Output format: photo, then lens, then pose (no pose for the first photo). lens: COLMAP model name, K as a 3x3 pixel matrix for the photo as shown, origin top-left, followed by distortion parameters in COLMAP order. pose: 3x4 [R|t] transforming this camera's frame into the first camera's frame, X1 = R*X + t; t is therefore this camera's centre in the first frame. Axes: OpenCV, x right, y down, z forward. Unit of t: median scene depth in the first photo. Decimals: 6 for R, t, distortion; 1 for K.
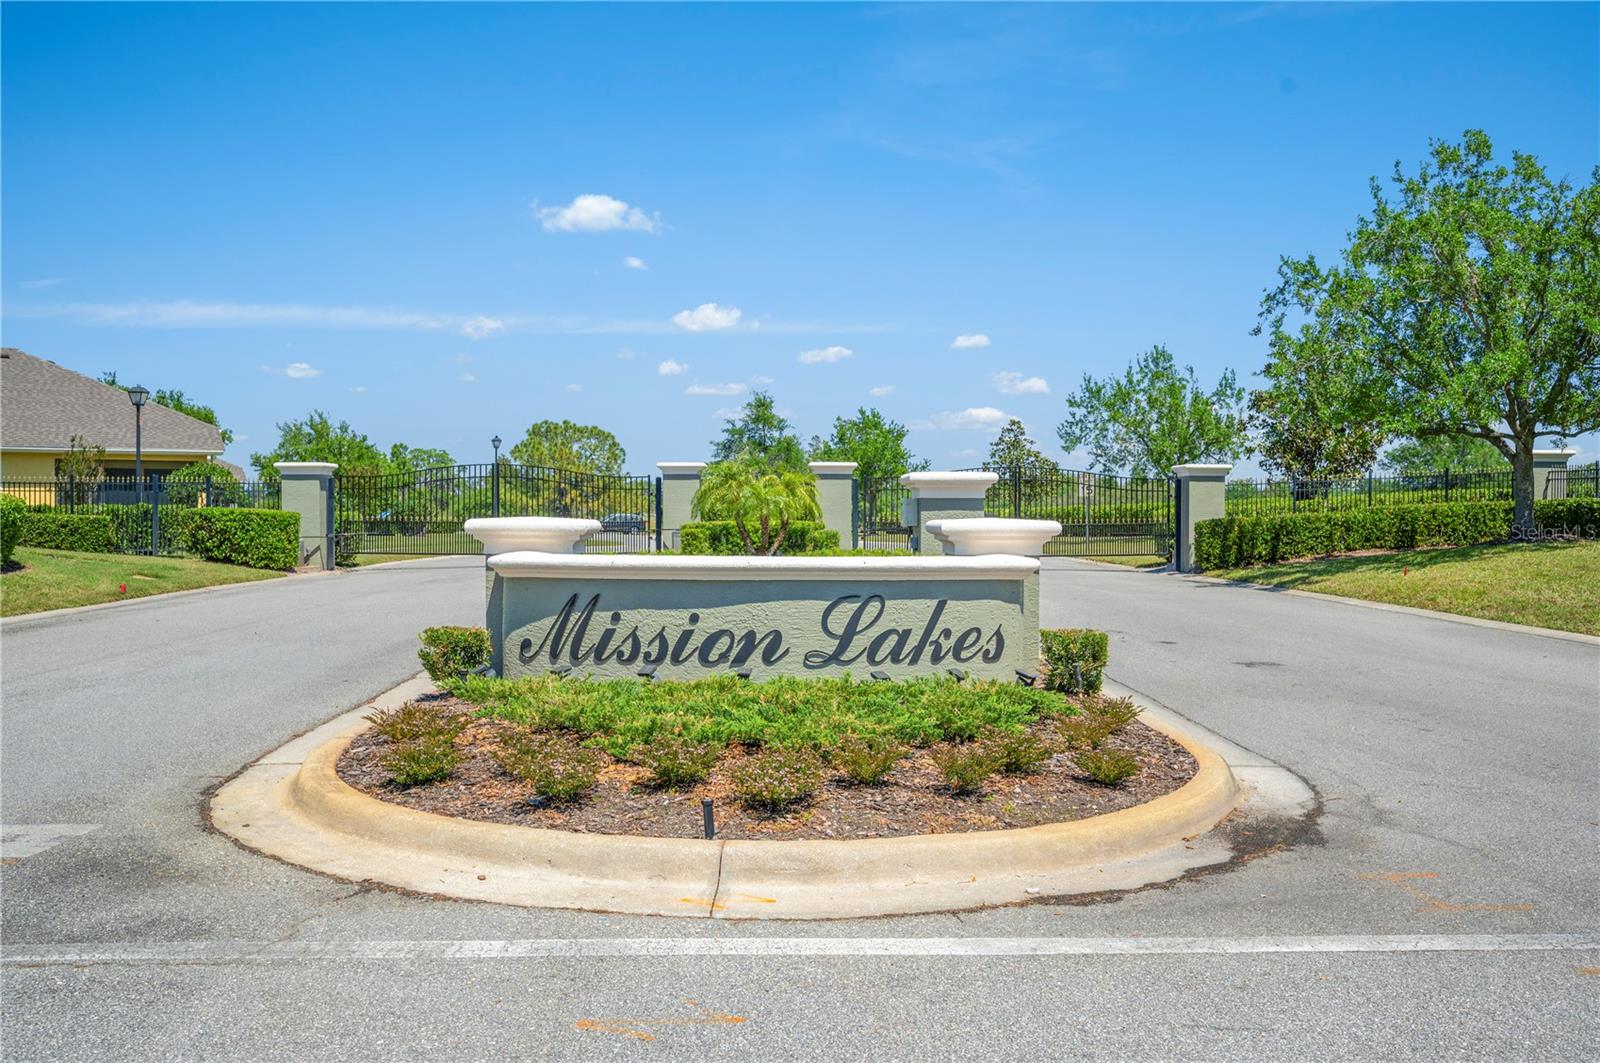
lens RADIAL K [[1413.7, 0, 801.5], [0, 1413.7, 531.0], [0, 0, 1]] dist [-0.000806, -0.004485]
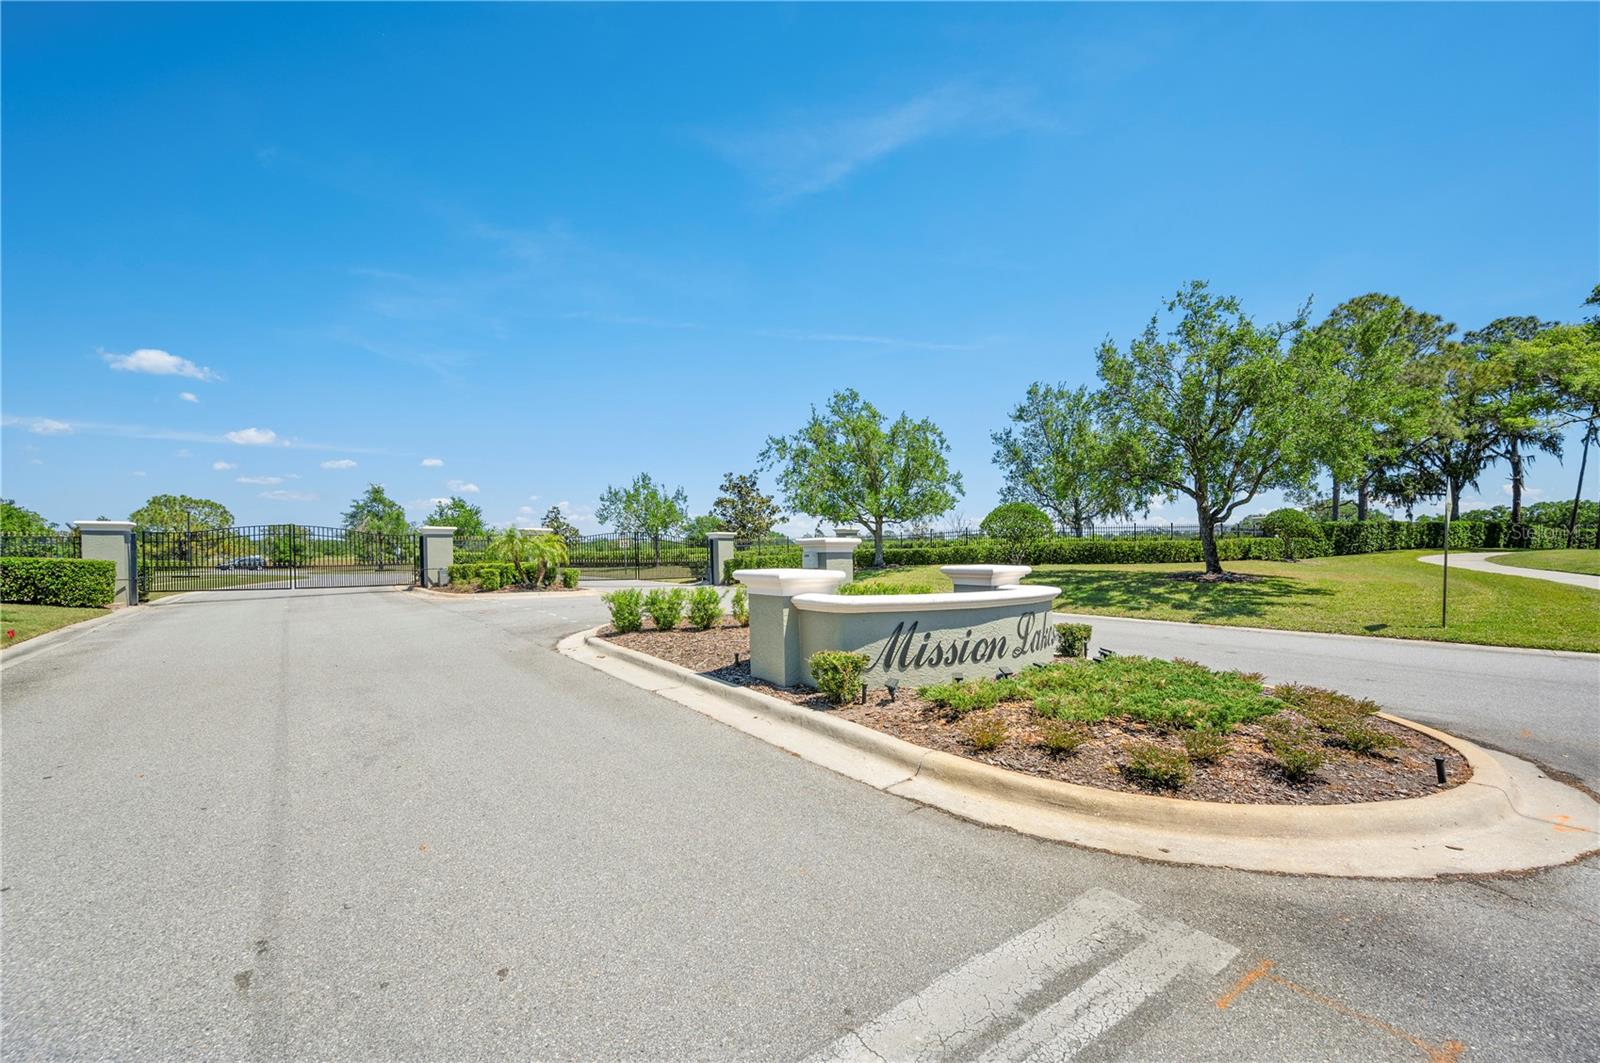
lens RADIAL K [[673.0, 0, 796.8], [0, 673.0, 529.5], [0, 0, 1]] dist [0.000021, -0.000144]
pose [[0.813590, 0.016570, 0.581203, -0.213377], [0.011918, 0.998909, -0.045163, -0.006818], [-0.581317, 0.043671, 0.812504, 0.161150]]
